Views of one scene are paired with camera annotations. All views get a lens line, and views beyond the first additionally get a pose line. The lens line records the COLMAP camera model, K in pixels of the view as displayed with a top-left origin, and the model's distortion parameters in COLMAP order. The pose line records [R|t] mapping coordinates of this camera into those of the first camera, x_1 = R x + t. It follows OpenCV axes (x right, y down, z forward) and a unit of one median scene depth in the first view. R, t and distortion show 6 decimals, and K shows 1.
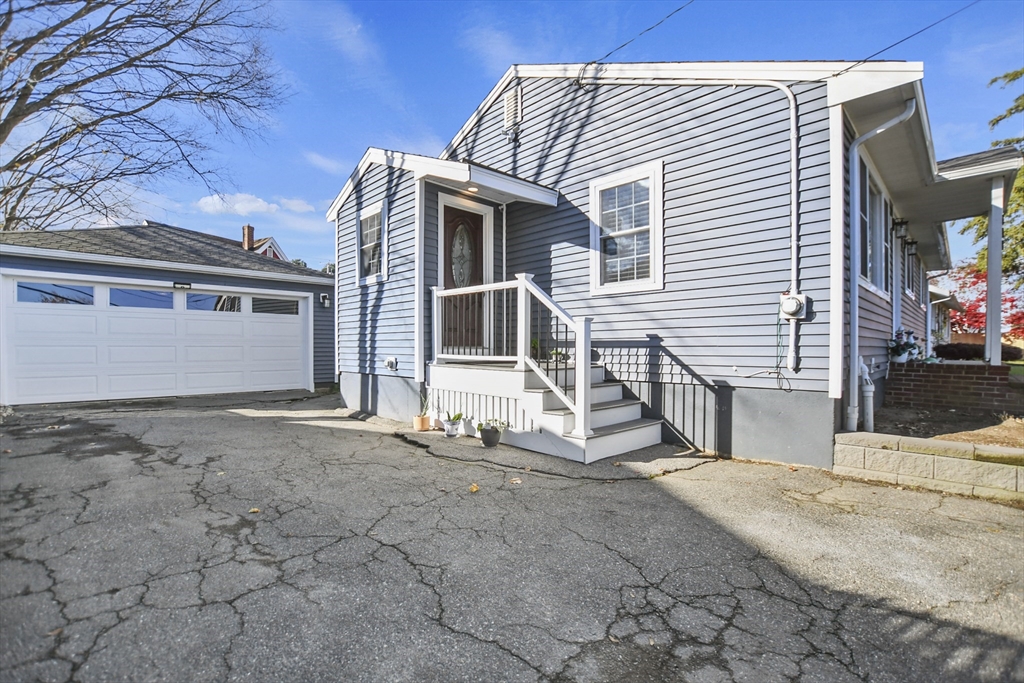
lens RADIAL K [[453.8, 0, 510.6], [0, 453.8, 348.0], [0, 0, 1]] dist [-0.003037, -0.000002]
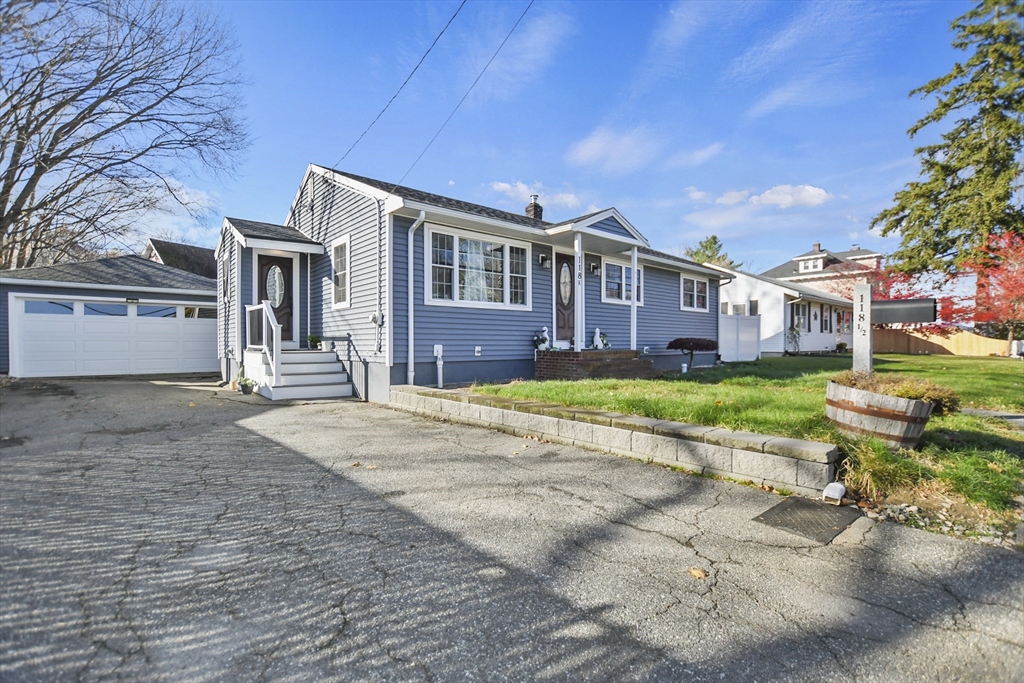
lens RADIAL K [[453.8, 0, 510.6], [0, 453.8, 348.0], [0, 0, 1]] dist [-0.003037, -0.000002]
pose [[0.998038, -0.000308, -0.062616, 0.643629], [0.000791, 0.999970, 0.007692, 0.008892], [0.062612, -0.007727, 0.998008, -0.435626]]
